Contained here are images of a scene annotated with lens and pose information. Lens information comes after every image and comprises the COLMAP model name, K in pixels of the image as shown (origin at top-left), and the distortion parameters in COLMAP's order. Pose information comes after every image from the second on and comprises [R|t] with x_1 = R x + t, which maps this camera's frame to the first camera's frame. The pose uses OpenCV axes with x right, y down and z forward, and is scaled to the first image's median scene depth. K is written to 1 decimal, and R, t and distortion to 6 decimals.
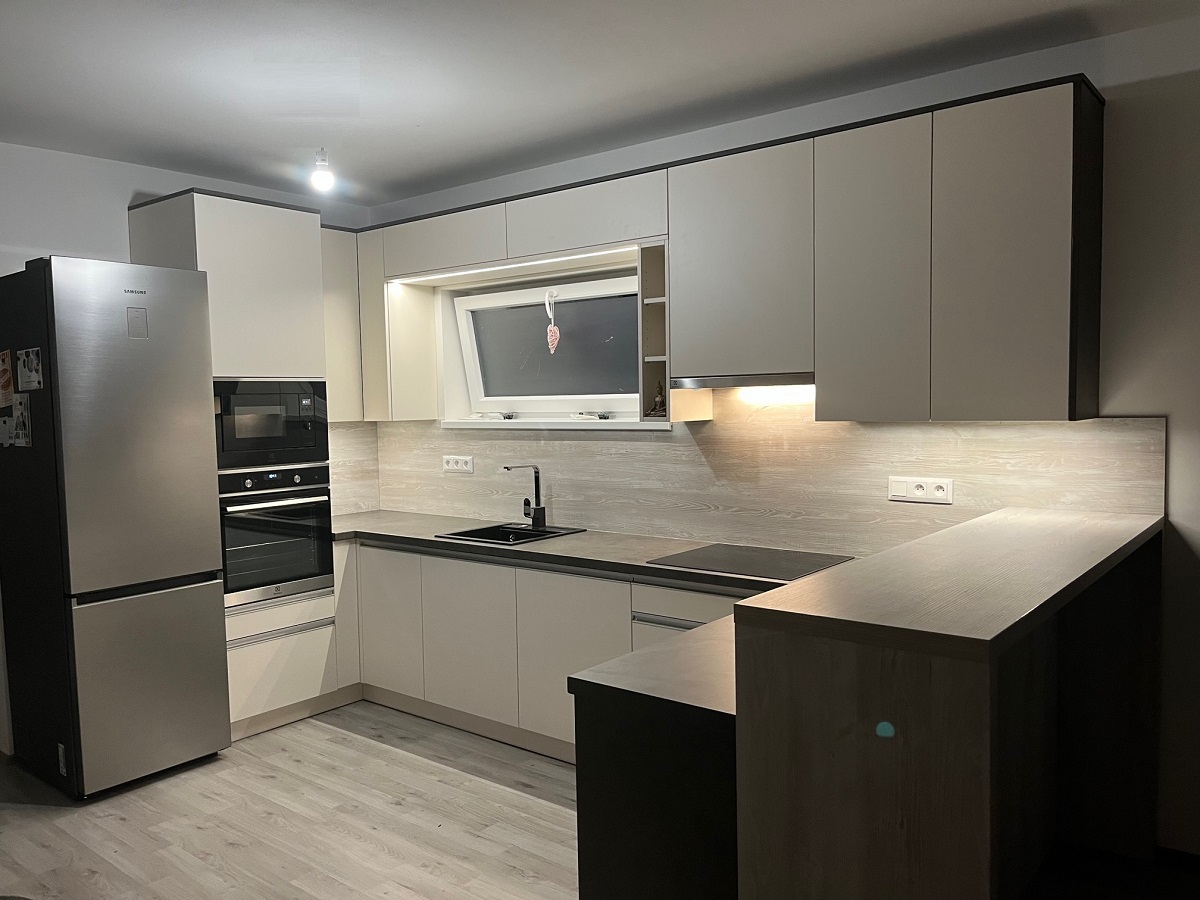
lens RADIAL K [[903.8, 0, 600.0], [0, 903.8, 450.0], [0, 0, 1]] dist [0.087996, -0.153000]
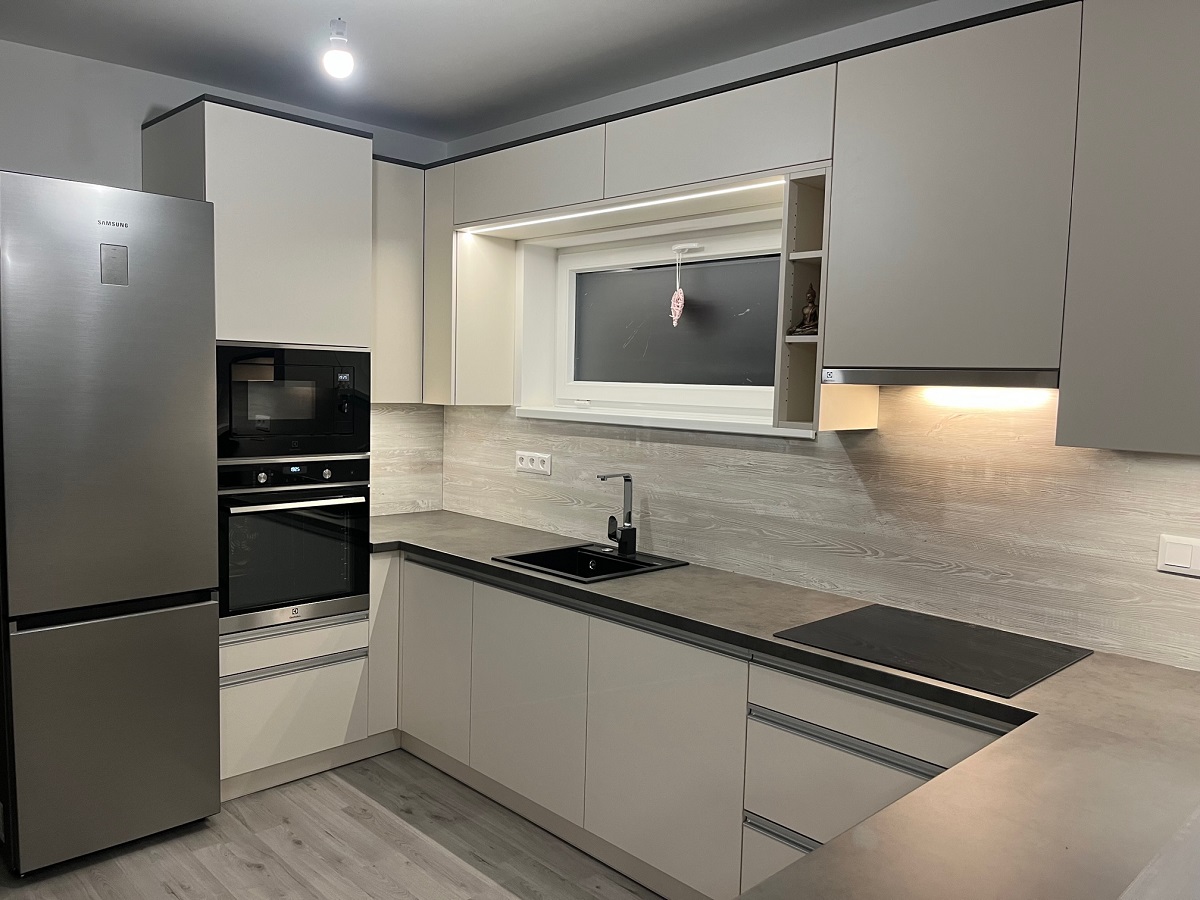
lens RADIAL K [[903.8, 0, 600.0], [0, 903.8, 450.0], [0, 0, 1]] dist [0.087996, -0.153000]
pose [[0.991266, 0.055673, -0.119553, -0.003783], [-0.053167, 0.998296, 0.024058, -0.021615], [0.120689, -0.017491, 0.992536, 0.255150]]
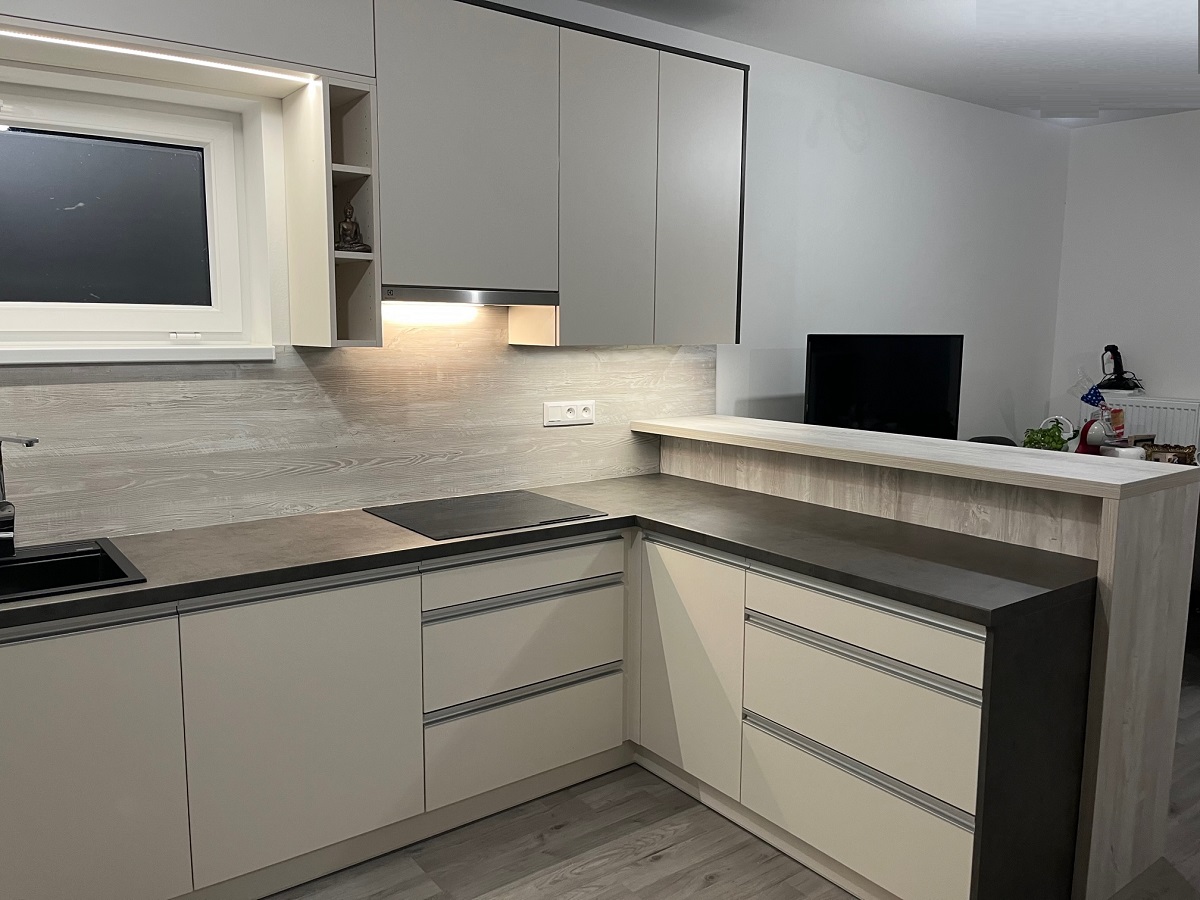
lens RADIAL K [[903.8, 0, 600.0], [0, 903.8, 450.0], [0, 0, 1]] dist [0.087996, -0.153000]
pose [[0.257233, -0.110566, 0.960003, -0.517368], [0.040735, 0.993791, 0.103542, -0.016023], [-0.965490, 0.012471, 0.260140, 0.576598]]
